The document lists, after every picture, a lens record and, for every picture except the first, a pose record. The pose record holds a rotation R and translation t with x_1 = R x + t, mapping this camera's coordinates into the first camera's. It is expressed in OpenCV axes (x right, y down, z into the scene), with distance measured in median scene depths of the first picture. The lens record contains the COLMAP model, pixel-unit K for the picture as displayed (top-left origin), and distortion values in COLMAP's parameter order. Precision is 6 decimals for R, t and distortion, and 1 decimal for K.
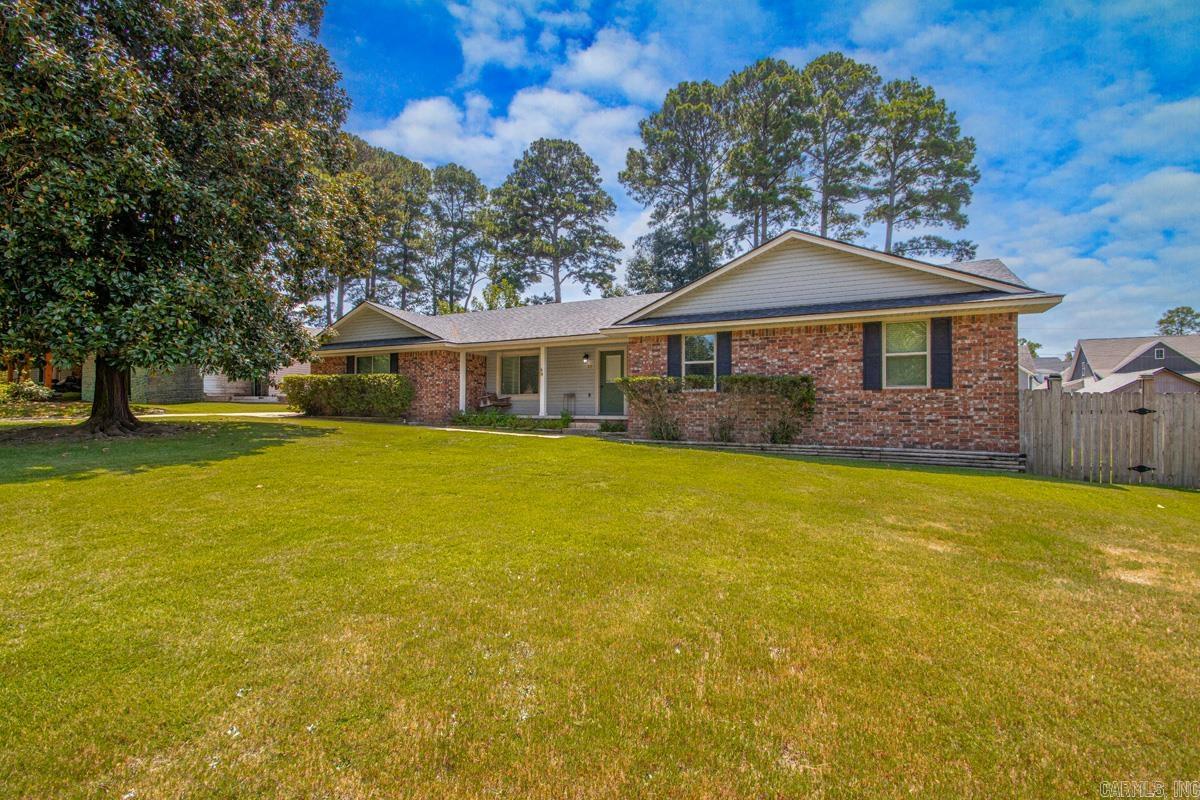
lens RADIAL K [[580.4, 0, 584.7], [0, 580.4, 397.3], [0, 0, 1]] dist [-0.002718, -0.000669]
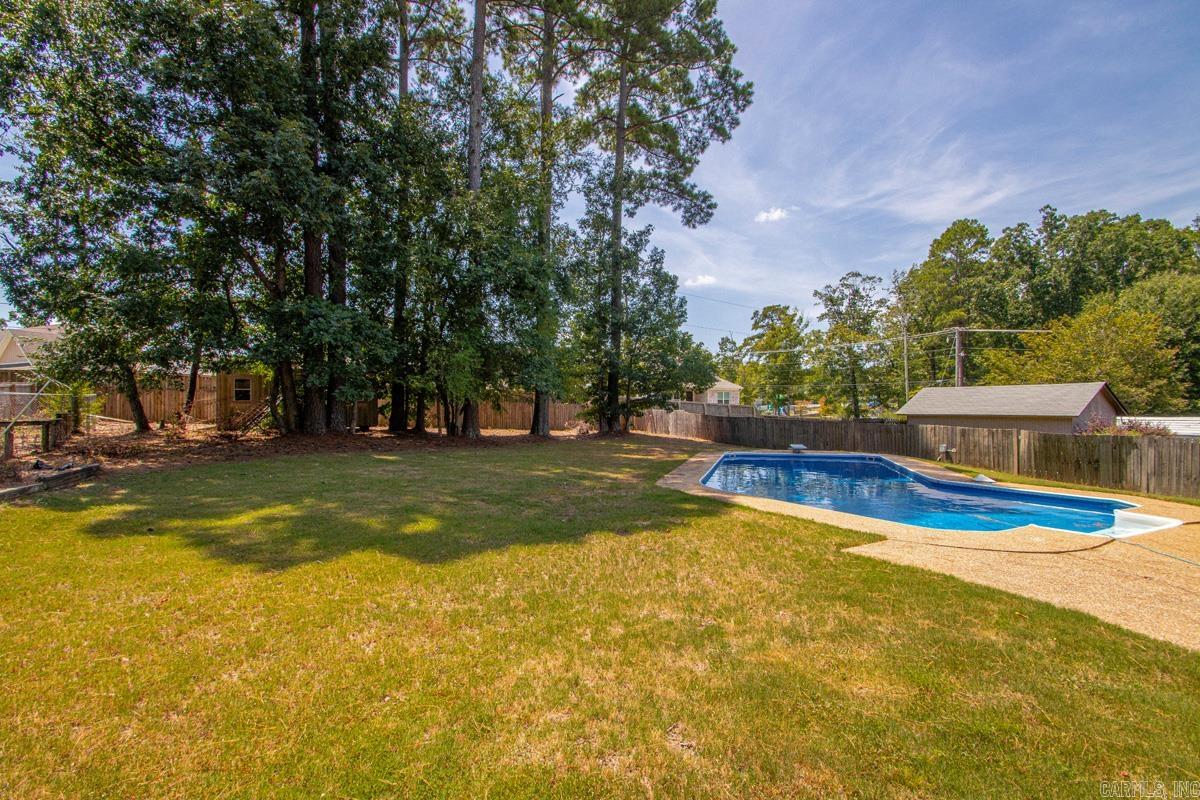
lens RADIAL K [[575.5, 0, 600.0], [0, 575.5, 400.0], [0, 0, 1]] dist [0.038768, -0.025184]
pose [[0.578866, 0.001885, 0.815421, -0.007475], [-0.009438, 0.999946, 0.004389, -0.014597], [-0.815368, -0.010237, 0.578852, 0.666196]]
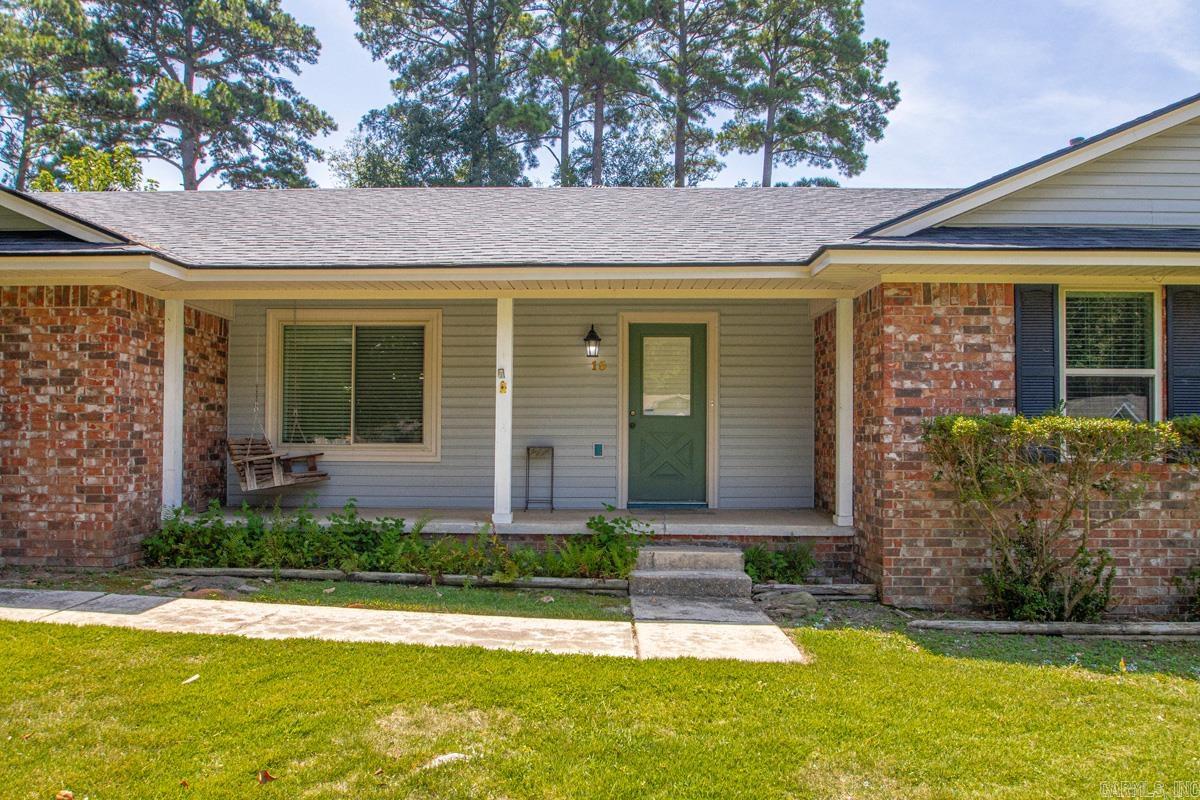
lens RADIAL K [[895.9, 0, 599.2], [0, 895.9, 424.7], [0, 0, 1]] dist [-0.049544, -0.000482]
pose [[0.889505, 0.004786, 0.456901, -0.091264], [-0.012582, 0.999823, 0.014022, -0.010476], [-0.456753, -0.018221, 0.889407, 0.210964]]
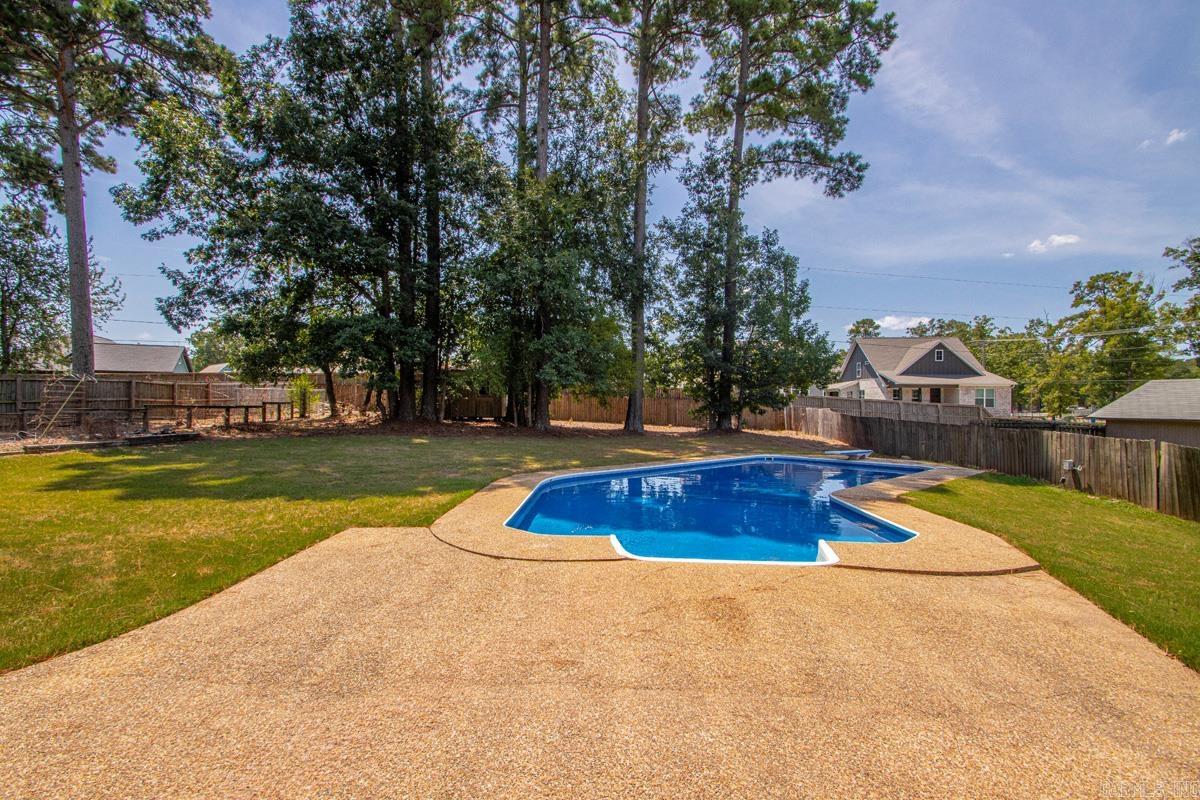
lens RADIAL K [[580.4, 0, 584.7], [0, 580.4, 397.3], [0, 0, 1]] dist [-0.002718, -0.000669]
pose [[0.907685, 0.008006, 0.419576, 0.137530], [-0.012973, 0.999875, 0.008986, -0.013969], [-0.419451, -0.013599, 0.907676, 0.538268]]
